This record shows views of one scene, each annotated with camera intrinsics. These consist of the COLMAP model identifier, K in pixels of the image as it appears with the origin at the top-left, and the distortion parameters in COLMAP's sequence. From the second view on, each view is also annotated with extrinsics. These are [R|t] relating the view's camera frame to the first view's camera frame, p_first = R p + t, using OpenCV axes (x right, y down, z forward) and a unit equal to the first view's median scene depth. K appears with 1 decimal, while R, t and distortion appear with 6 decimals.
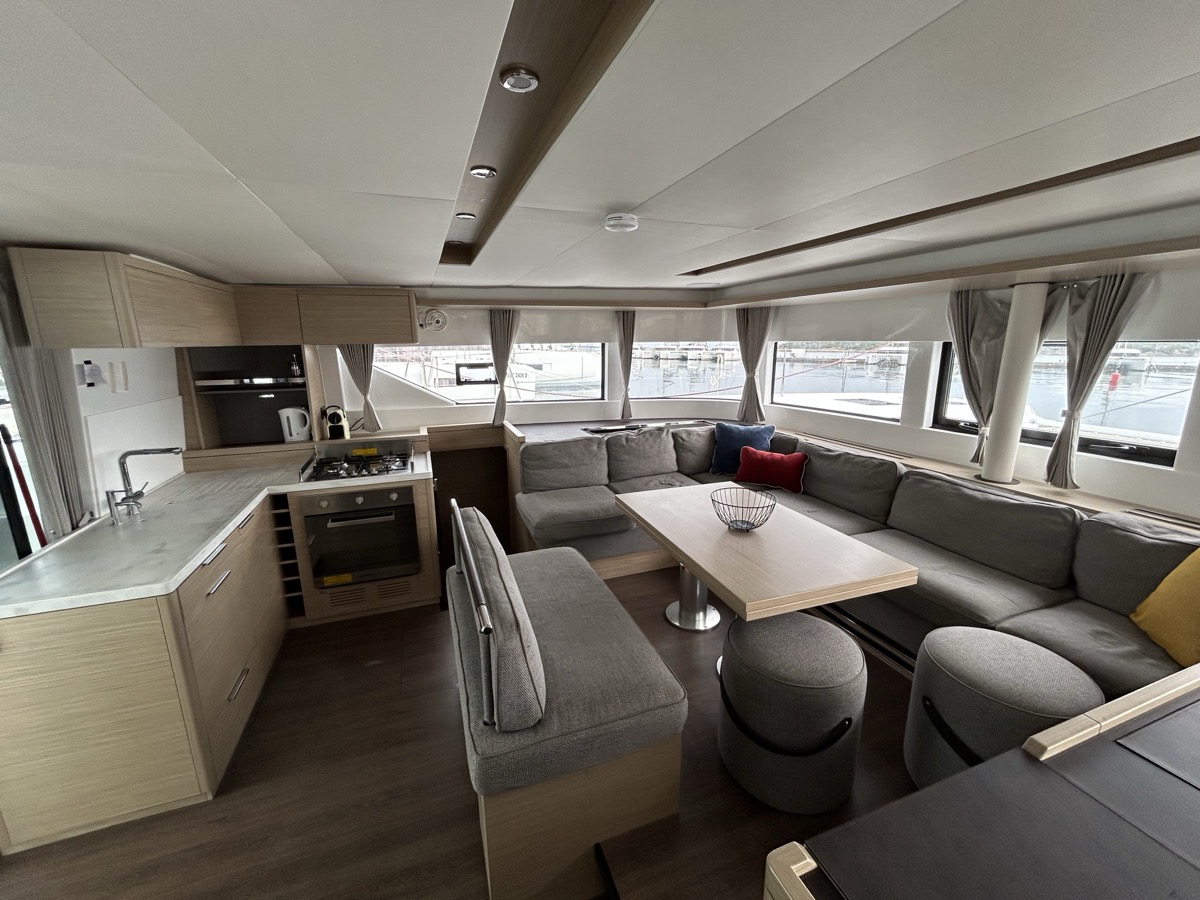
lens RADIAL K [[483.2, 0, 600.7], [0, 483.2, 449.8], [0, 0, 1]] dist [-0.000982, 0.000256]
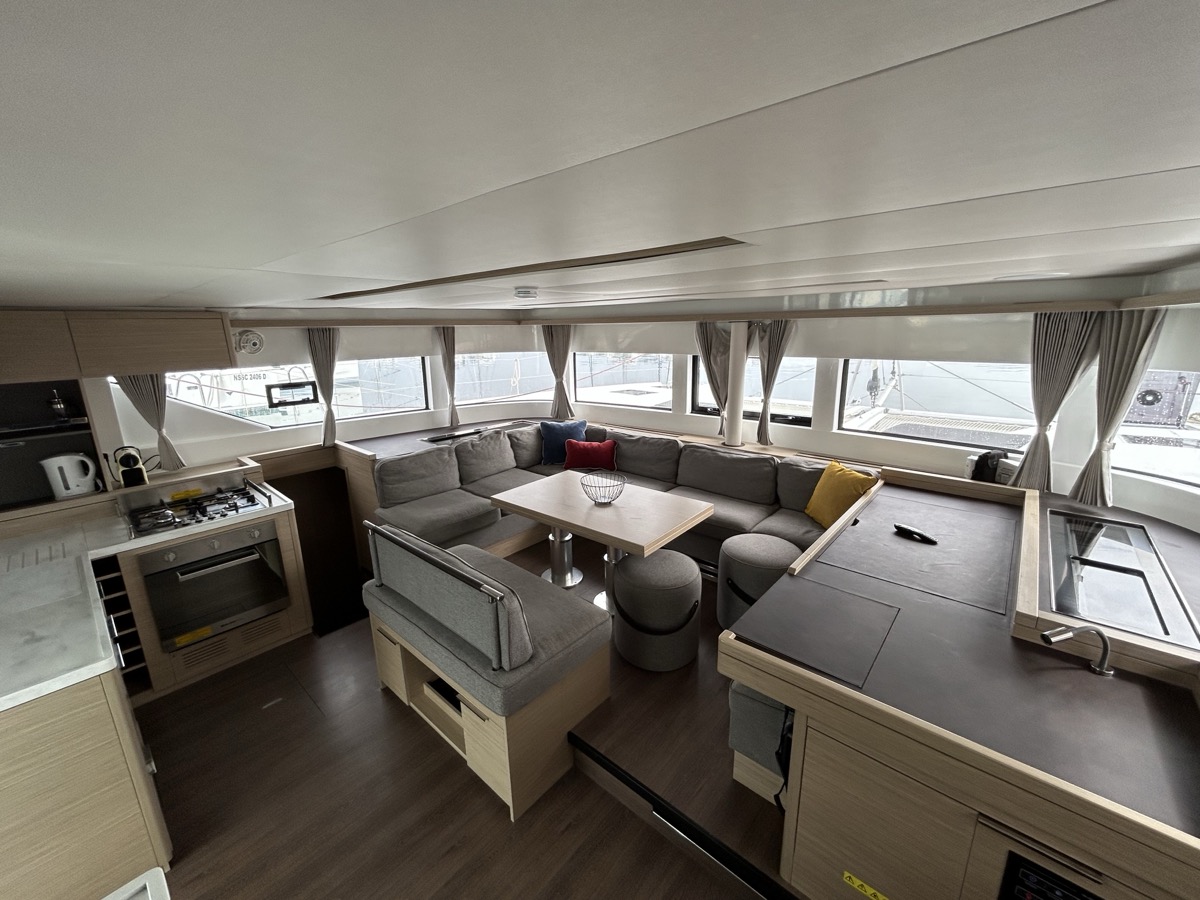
lens RADIAL K [[483.2, 0, 600.6], [0, 483.2, 449.5], [0, 0, 1]] dist [-0.000982, 0.000256]
pose [[0.879326, -0.122142, 0.460291, -0.244454], [0.111748, 0.992484, 0.049885, -0.041292], [-0.462924, 0.007572, 0.886366, -0.166502]]
